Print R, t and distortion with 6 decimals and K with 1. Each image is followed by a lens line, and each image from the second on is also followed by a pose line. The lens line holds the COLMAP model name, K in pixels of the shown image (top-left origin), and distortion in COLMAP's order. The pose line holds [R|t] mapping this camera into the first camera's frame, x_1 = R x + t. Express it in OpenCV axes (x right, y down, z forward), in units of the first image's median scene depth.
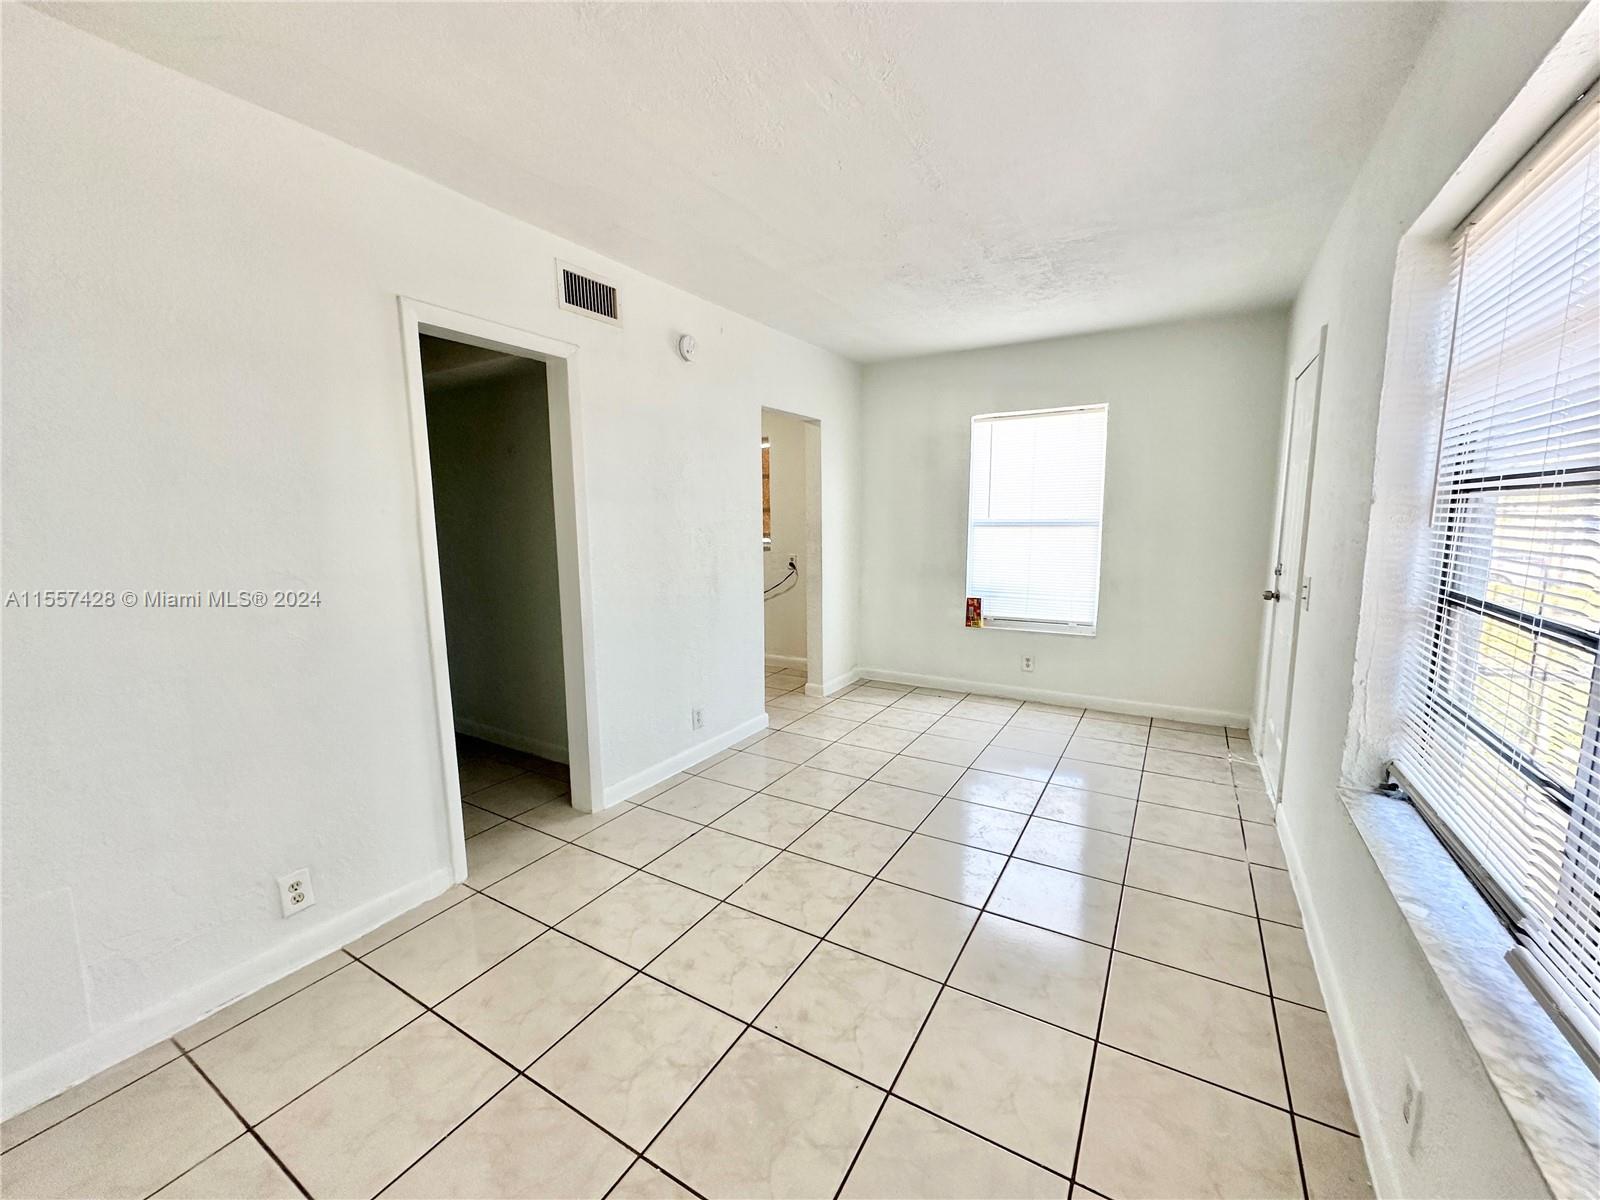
lens RADIAL K [[639.3, 0, 808.3], [0, 639.3, 602.3], [0, 0, 1]] dist [-0.000504, 0.000736]
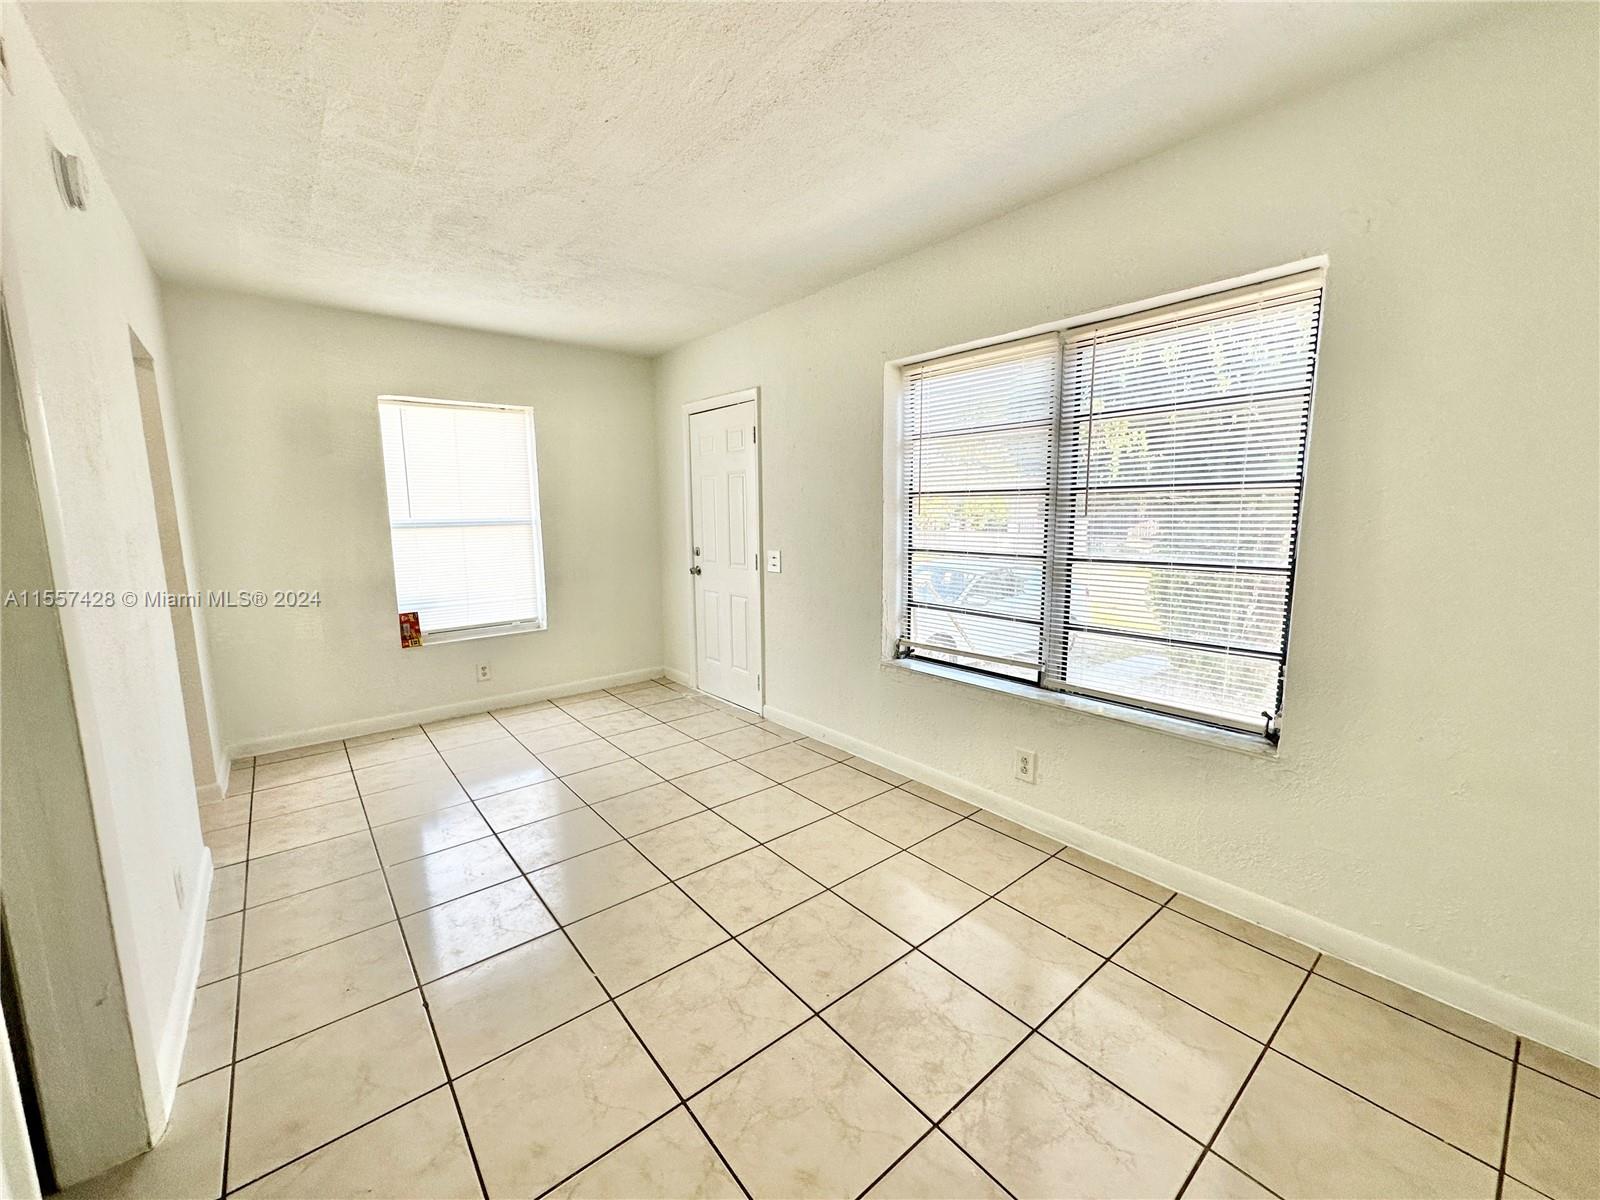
lens RADIAL K [[639.3, 0, 794.7], [0, 639.3, 600.2], [0, 0, 1]] dist [-0.000504, 0.000736]
pose [[0.346756, -0.126252, 0.929420, -0.369430], [0.136739, 0.987118, 0.083074, -0.025143], [-0.927935, 0.098282, 0.359552, 0.236330]]
